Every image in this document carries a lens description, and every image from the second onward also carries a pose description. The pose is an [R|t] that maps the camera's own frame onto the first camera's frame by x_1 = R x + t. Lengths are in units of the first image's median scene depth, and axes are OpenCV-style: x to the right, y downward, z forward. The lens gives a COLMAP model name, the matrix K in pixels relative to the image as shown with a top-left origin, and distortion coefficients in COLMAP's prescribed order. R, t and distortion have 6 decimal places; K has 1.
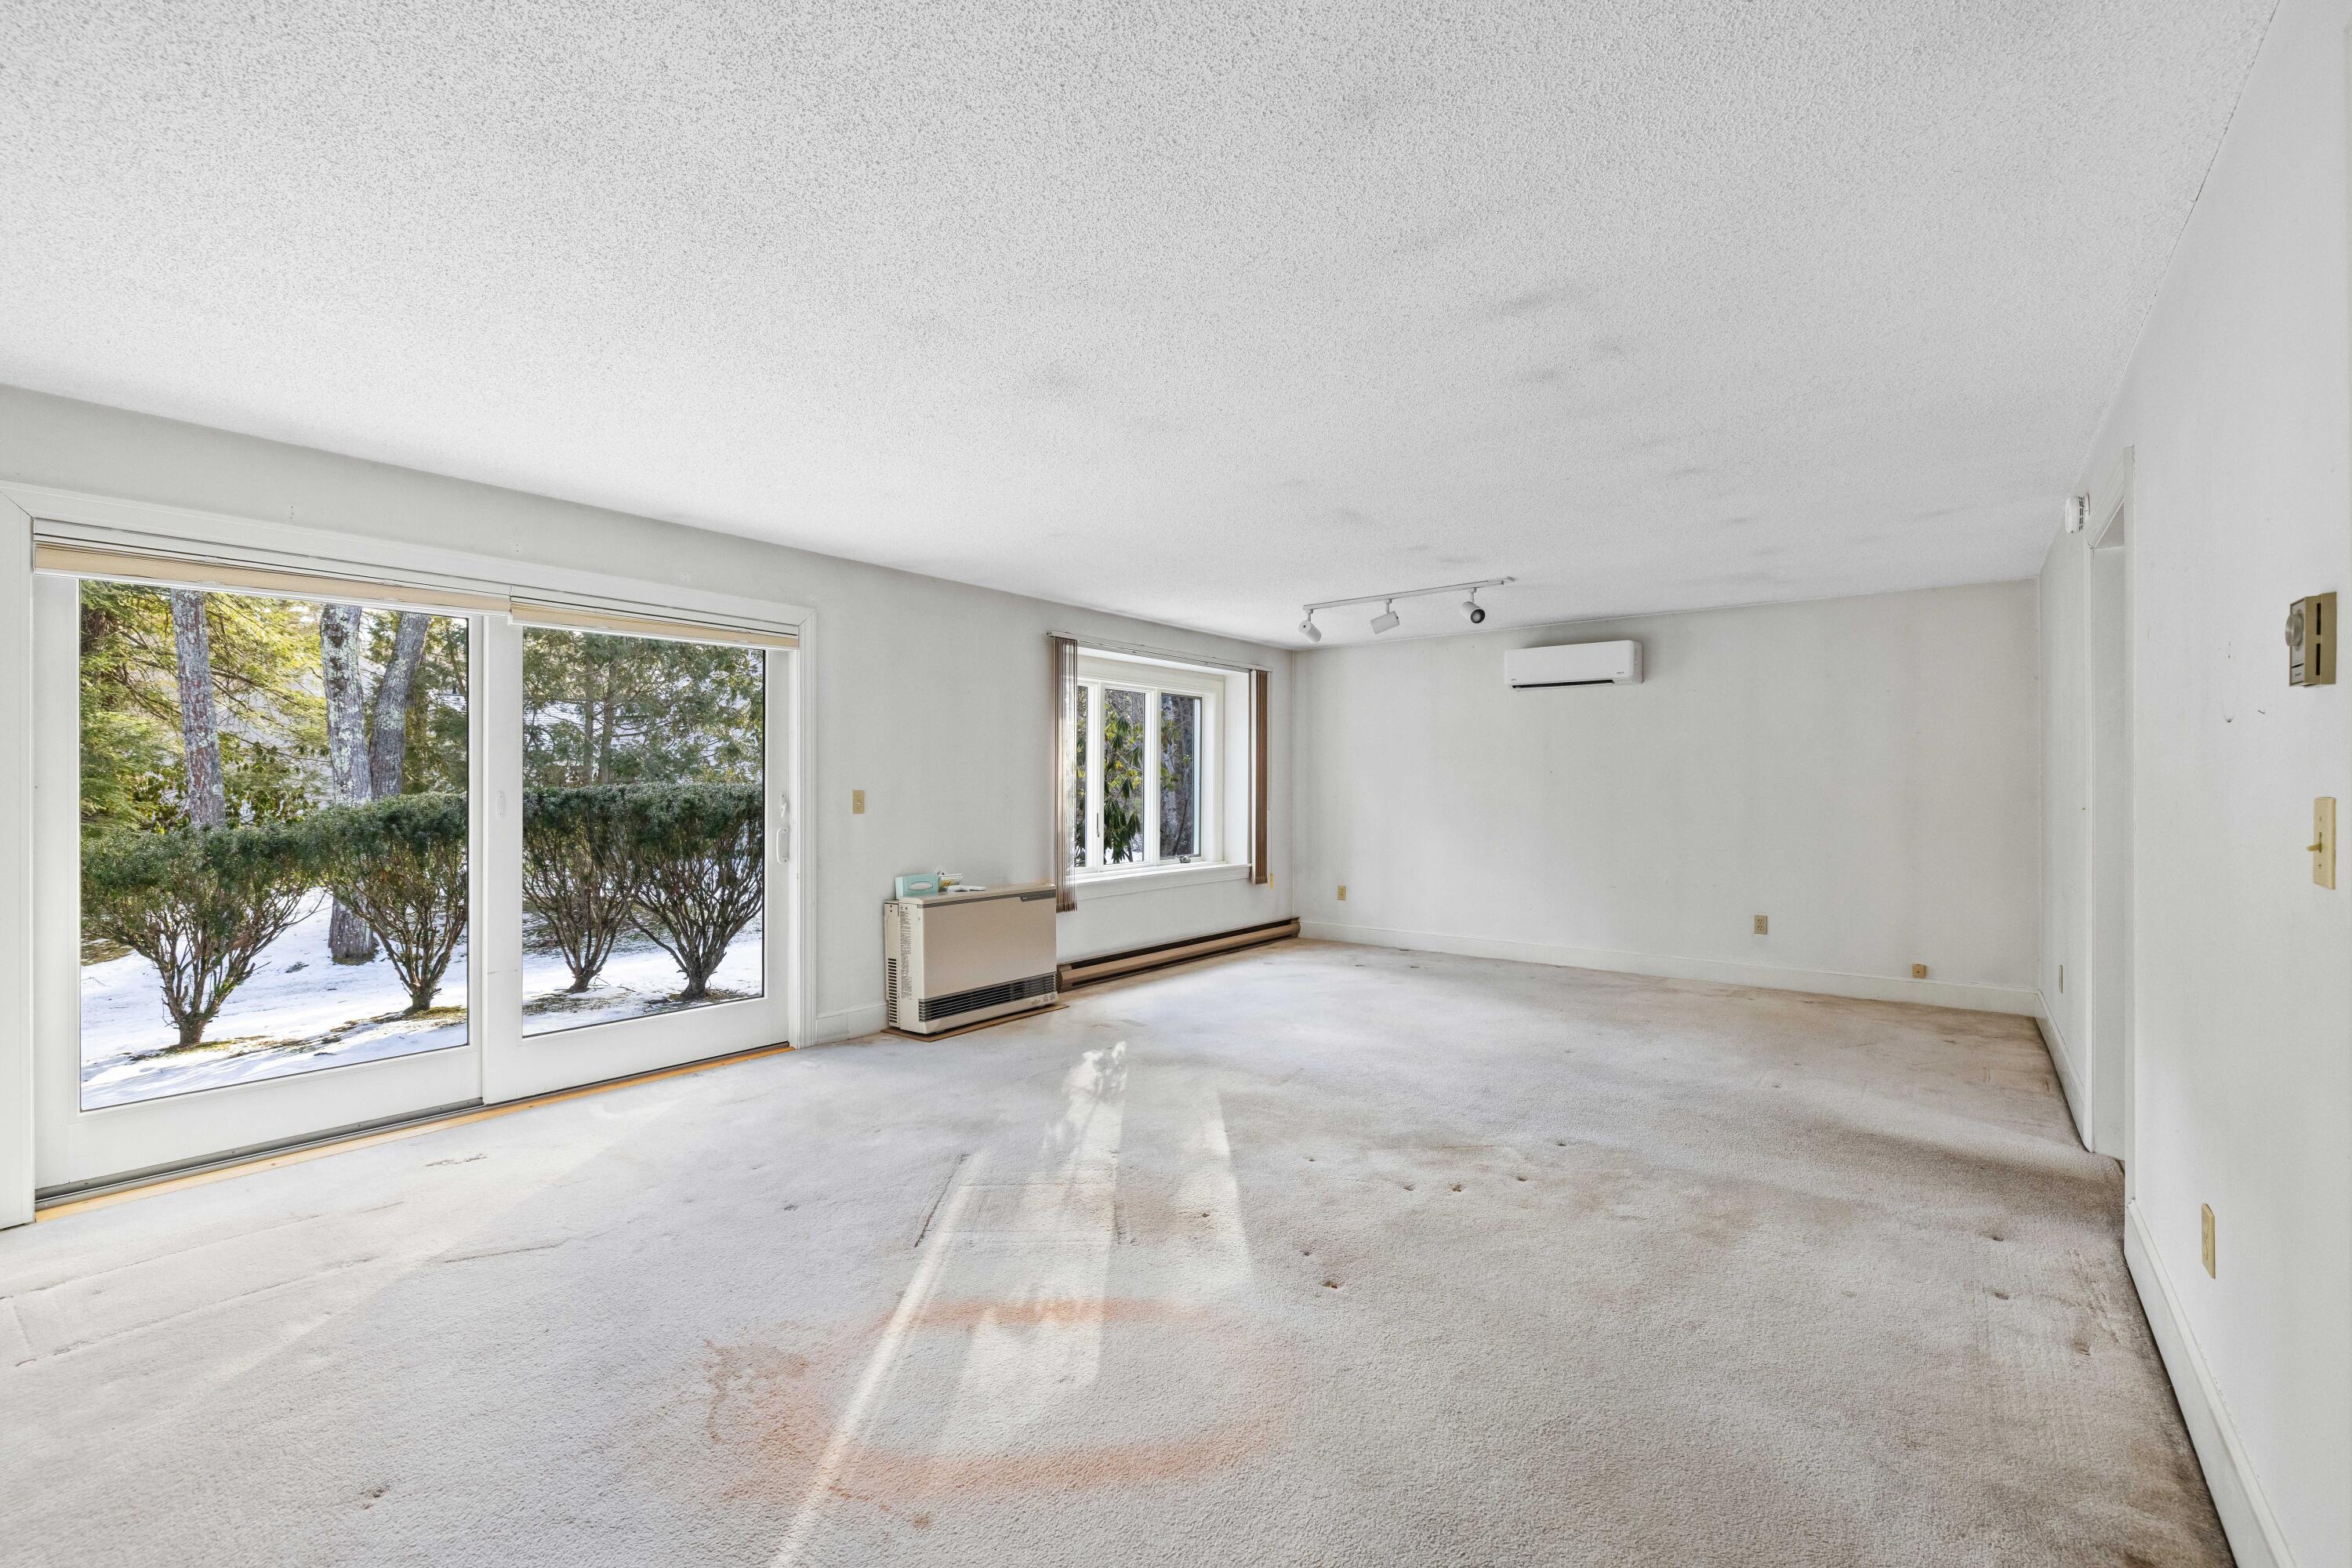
lens RADIAL K [[1001.9, 0, 1164.8], [0, 1001.9, 774.4], [0, 0, 1]] dist [-0.001508, 0.000234]
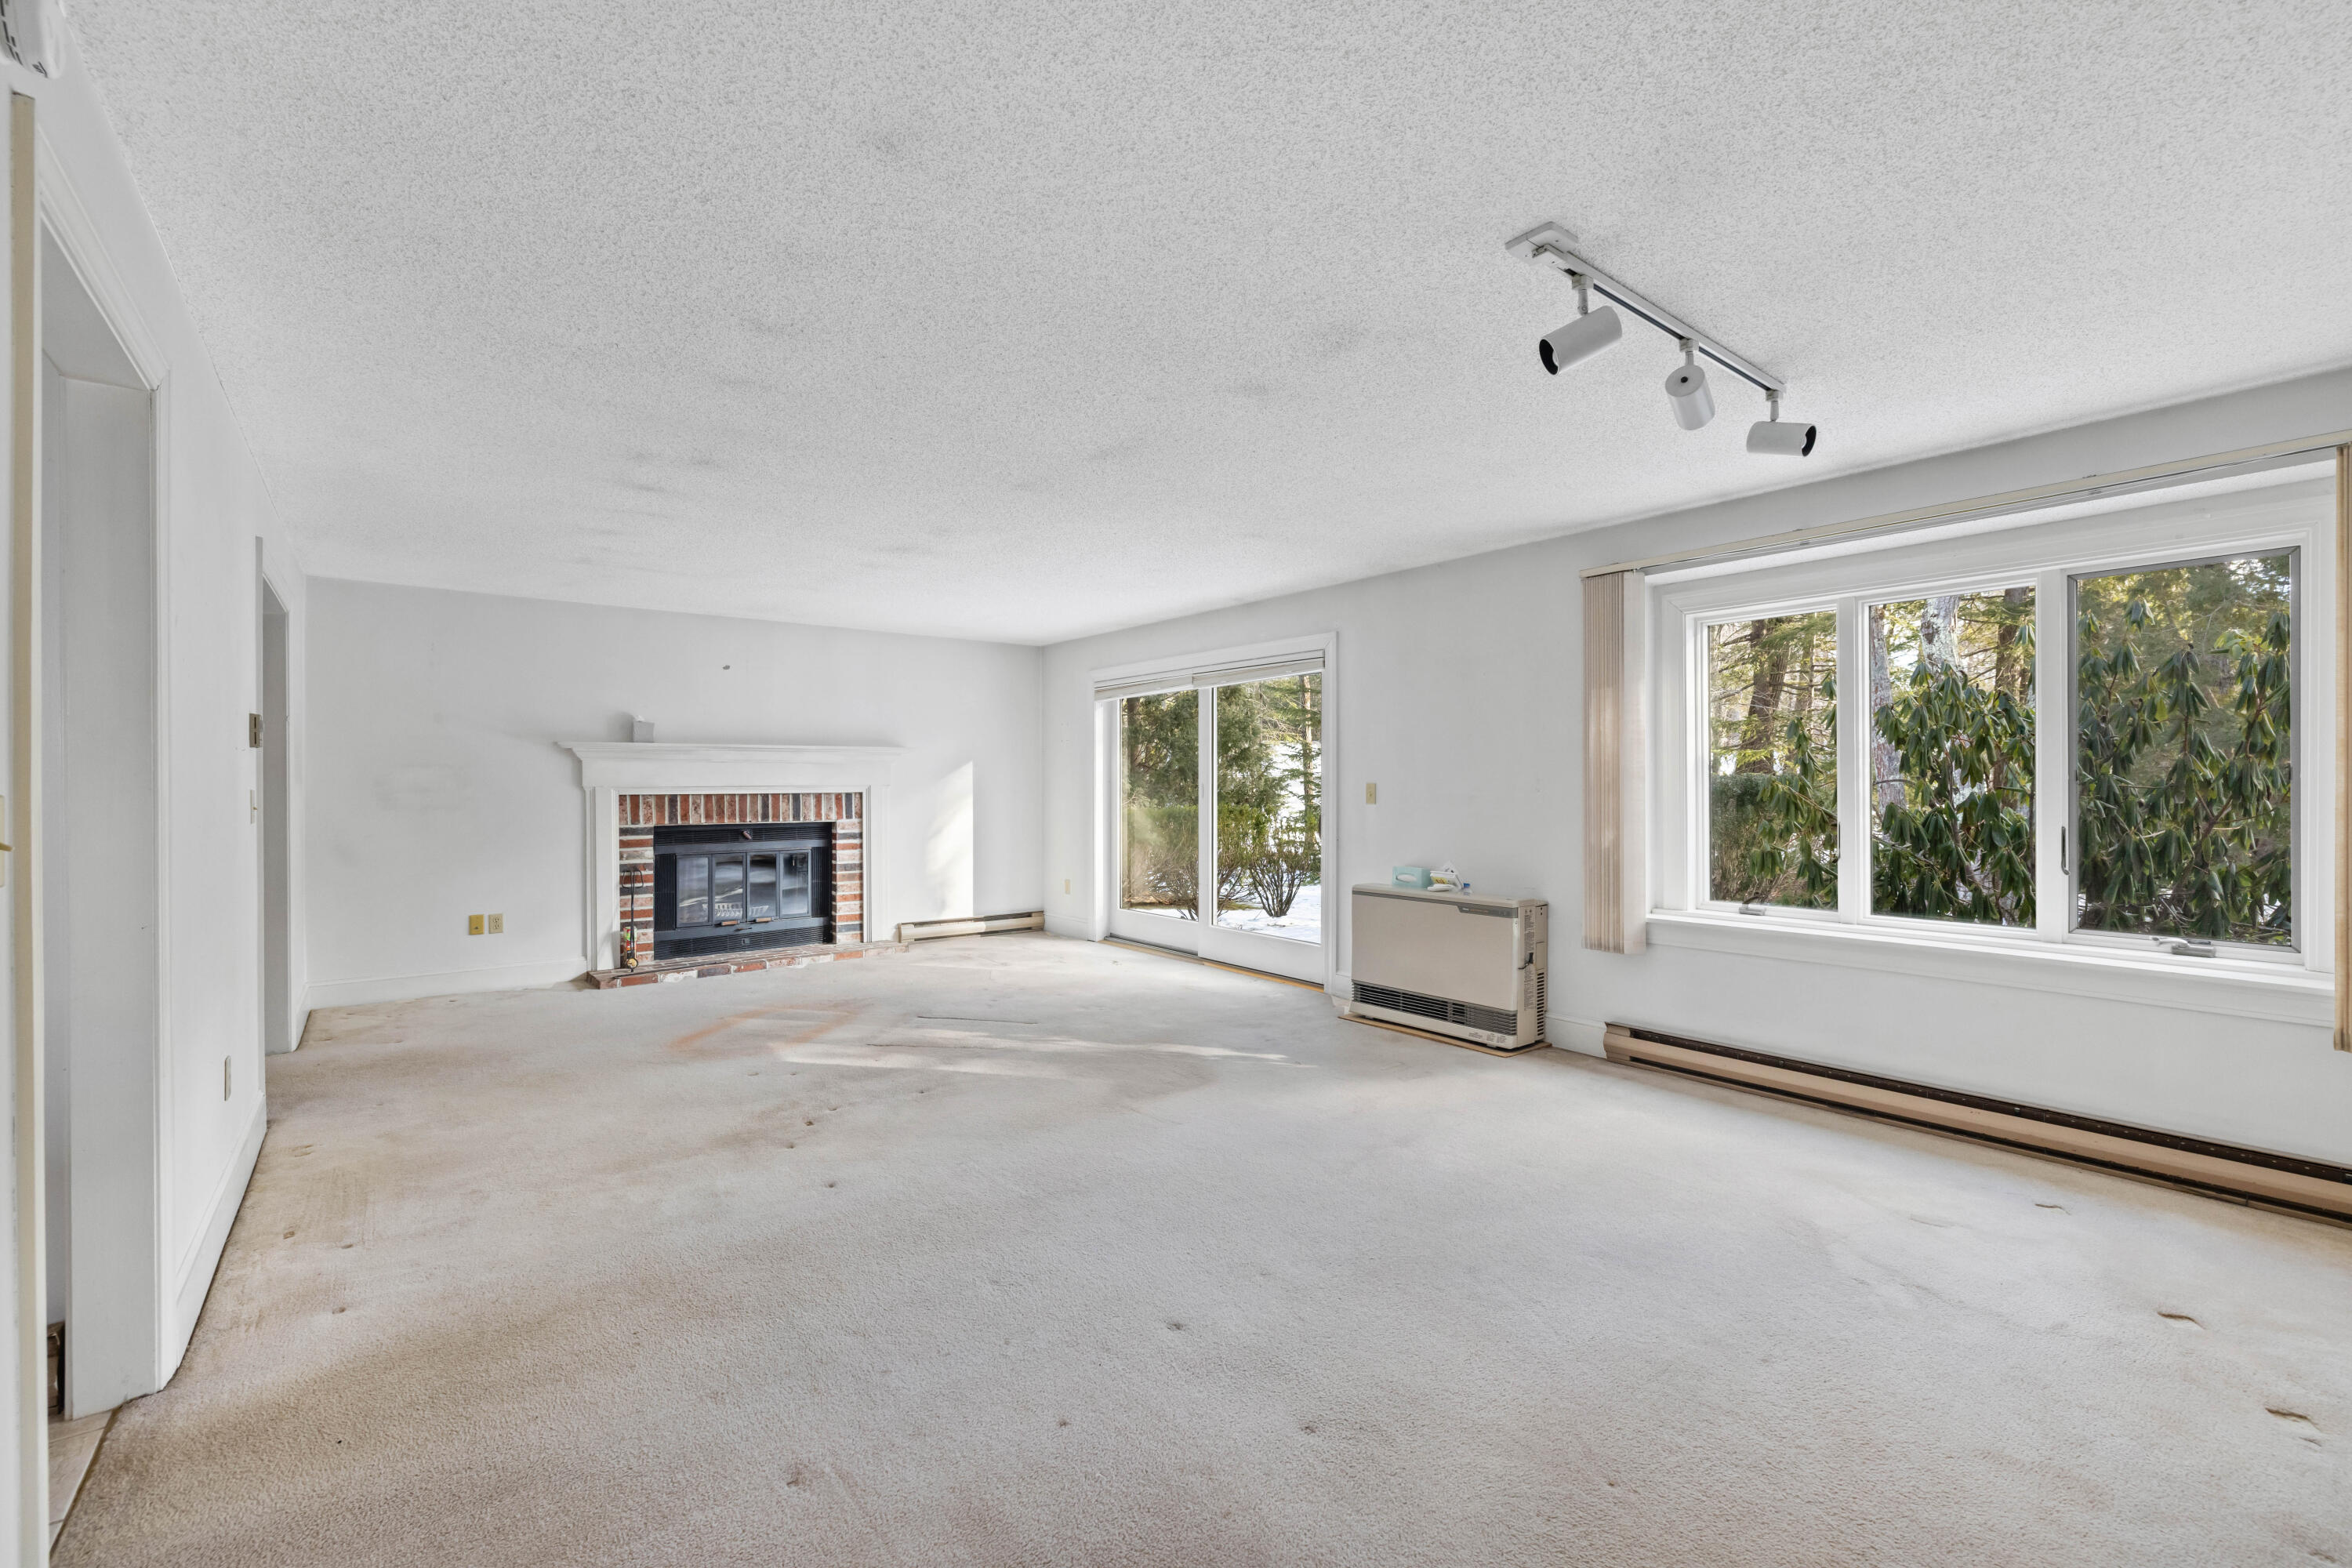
lens RADIAL K [[1001.9, 0, 1164.8], [0, 1001.9, 774.4], [0, 0, 1]] dist [-0.001508, 0.000234]
pose [[-0.248089, -0.004267, -0.968728, 0.762184], [0.015182, 0.999850, -0.008292, 0.011479], [0.968618, -0.016764, -0.247987, 0.972082]]
